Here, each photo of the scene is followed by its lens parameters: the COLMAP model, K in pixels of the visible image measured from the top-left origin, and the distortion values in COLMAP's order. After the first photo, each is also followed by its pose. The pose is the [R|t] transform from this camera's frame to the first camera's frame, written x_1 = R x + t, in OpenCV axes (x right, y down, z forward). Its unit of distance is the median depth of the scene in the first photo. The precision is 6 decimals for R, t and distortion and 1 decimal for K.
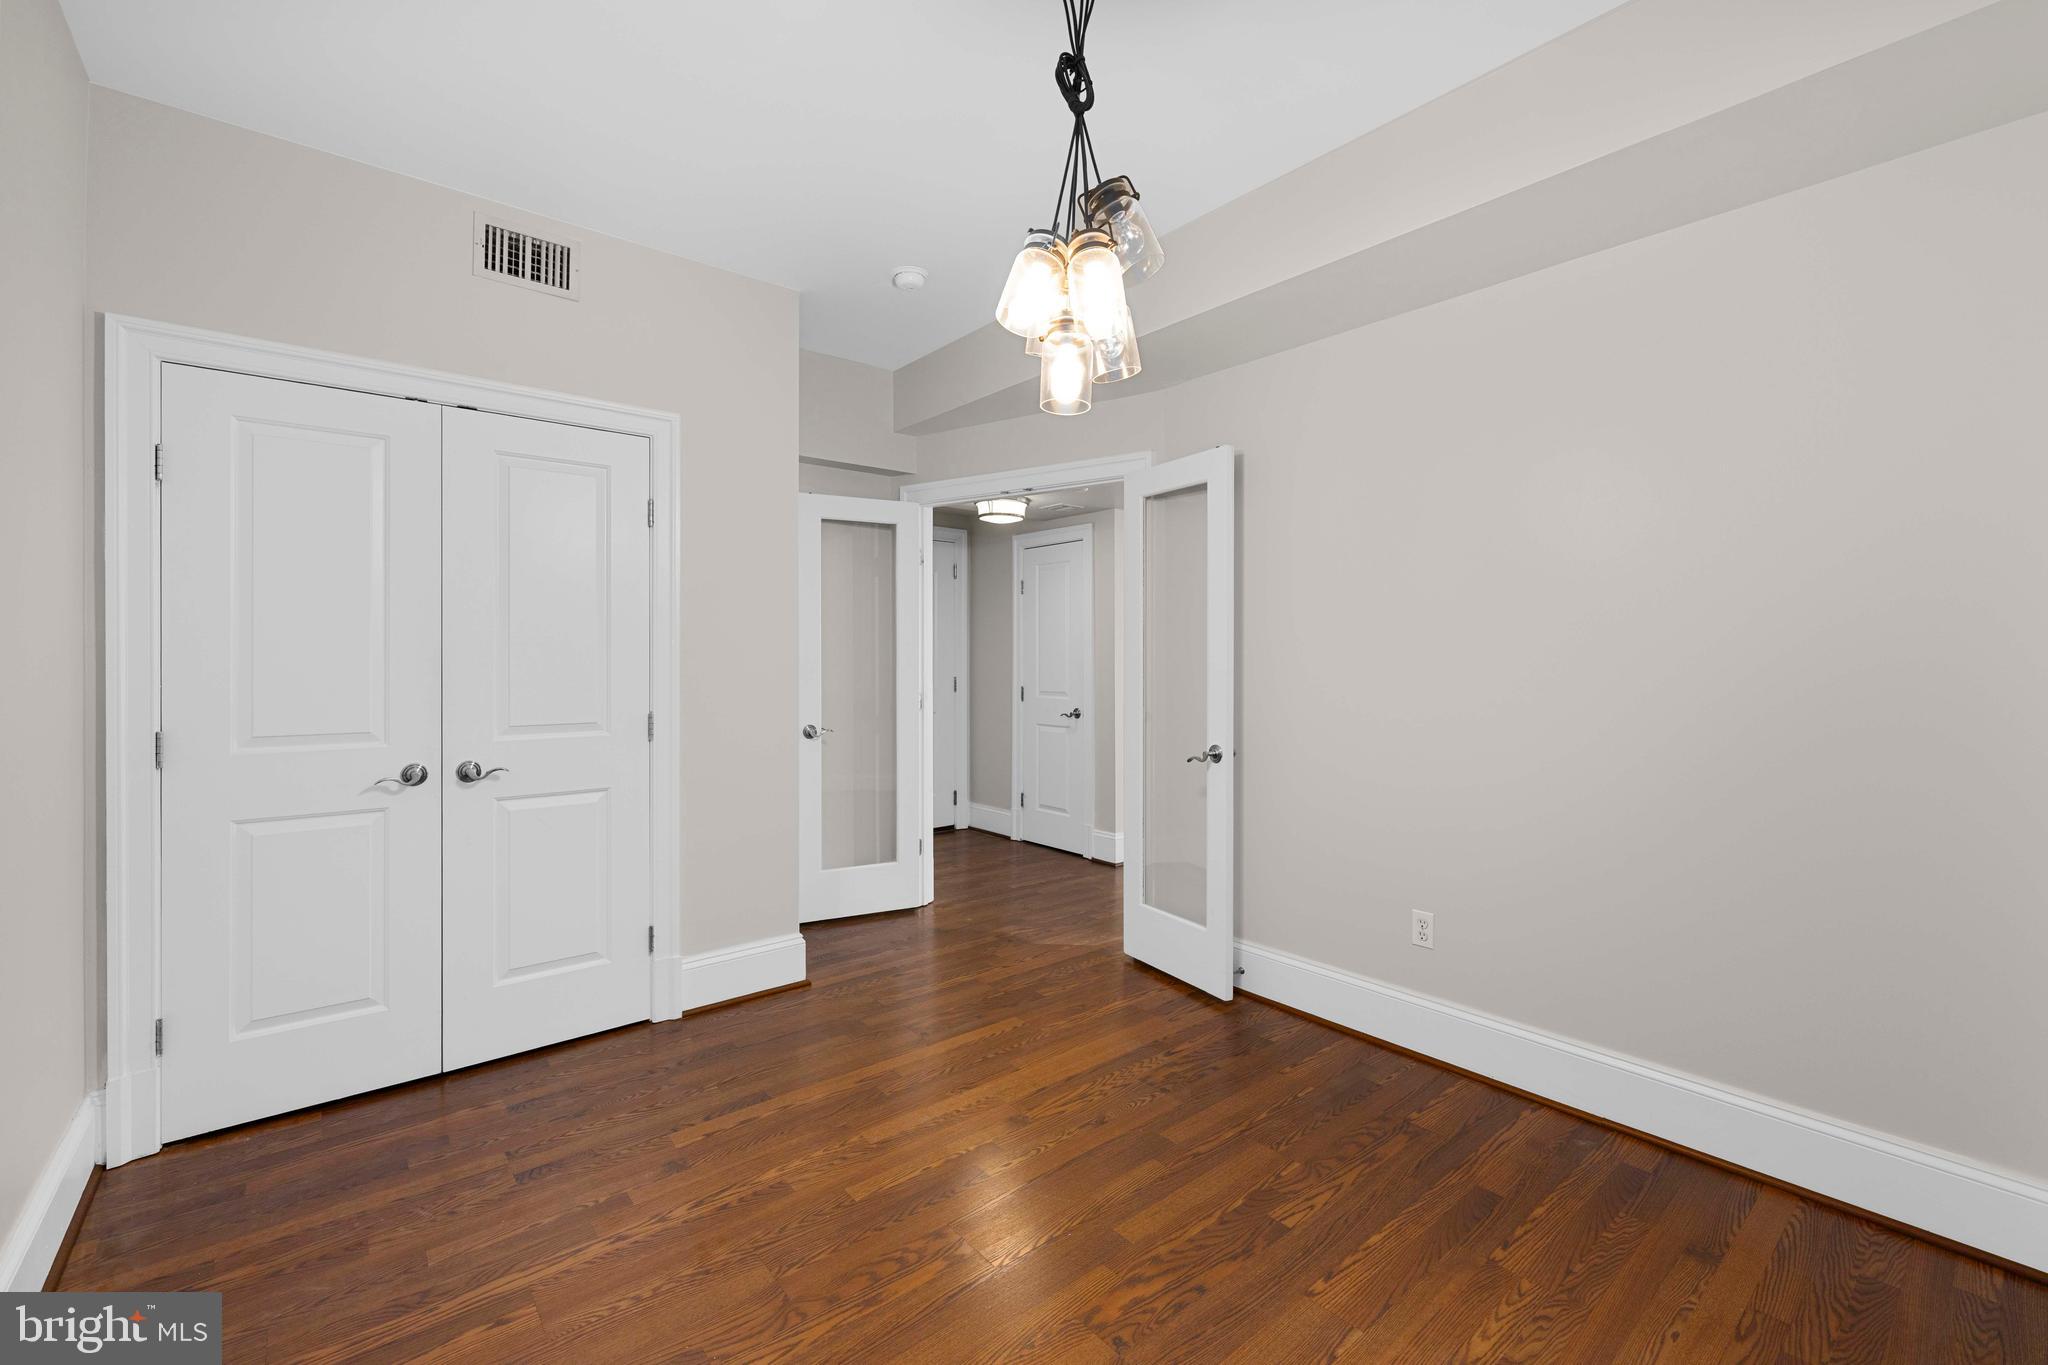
lens RADIAL K [[850.4, 0, 1022.5], [0, 850.4, 670.8], [0, 0, 1]] dist [-0.003434, 0.001539]
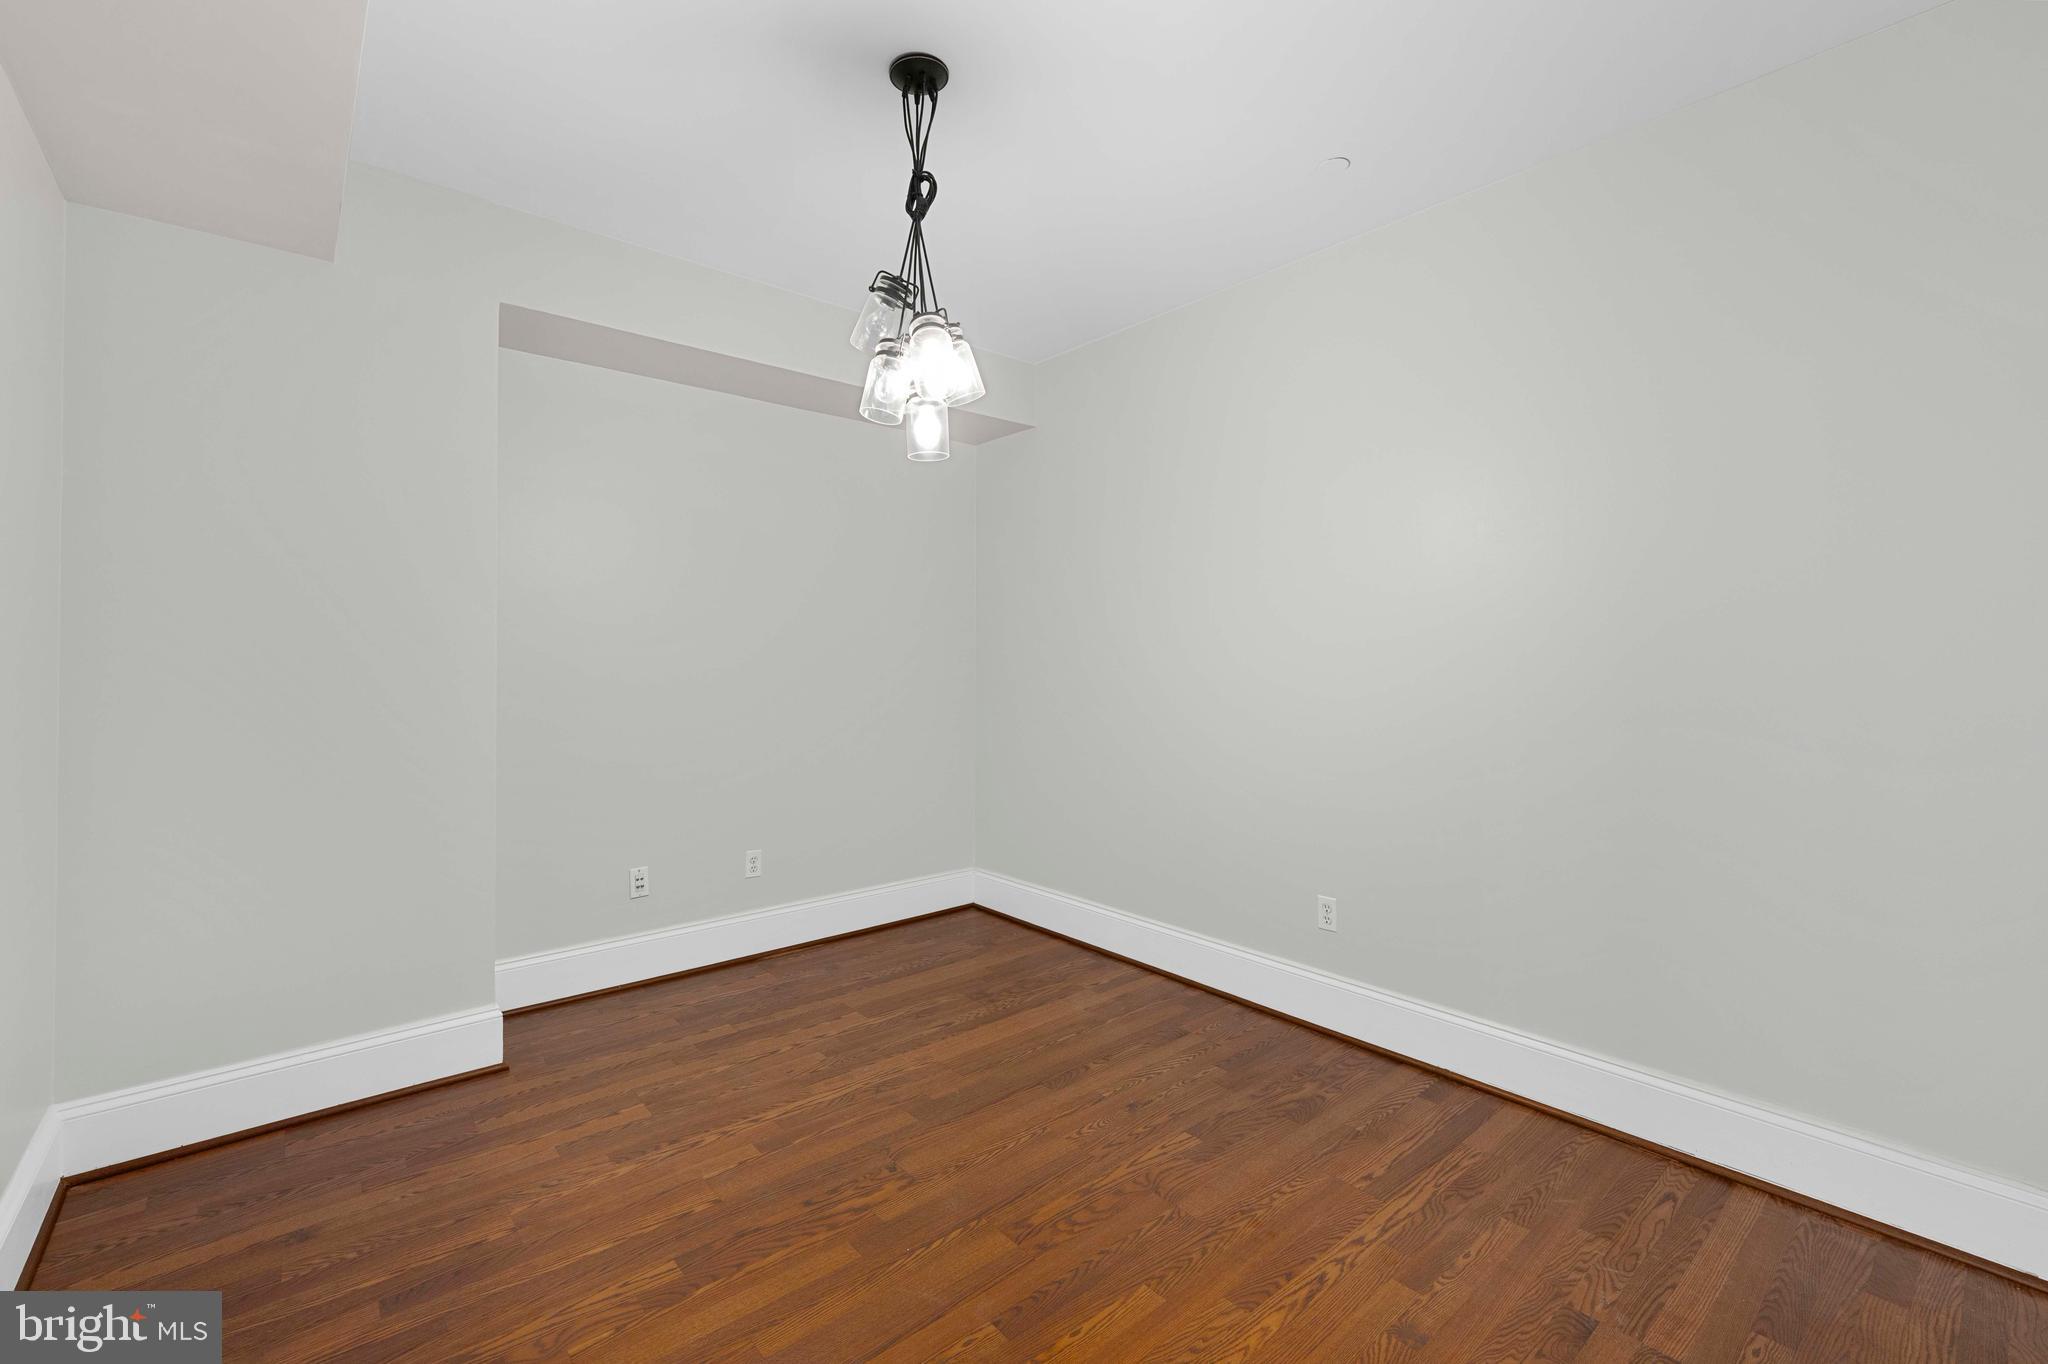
lens RADIAL K [[850.4, 0, 1024.7], [0, 850.4, 674.4], [0, 0, 1]] dist [-0.003434, 0.001539]
pose [[-0.999781, -0.002737, -0.020762, -0.060541], [-0.003182, 0.999765, 0.021439, -0.022172], [0.020699, 0.021501, -0.999555, 2.115592]]
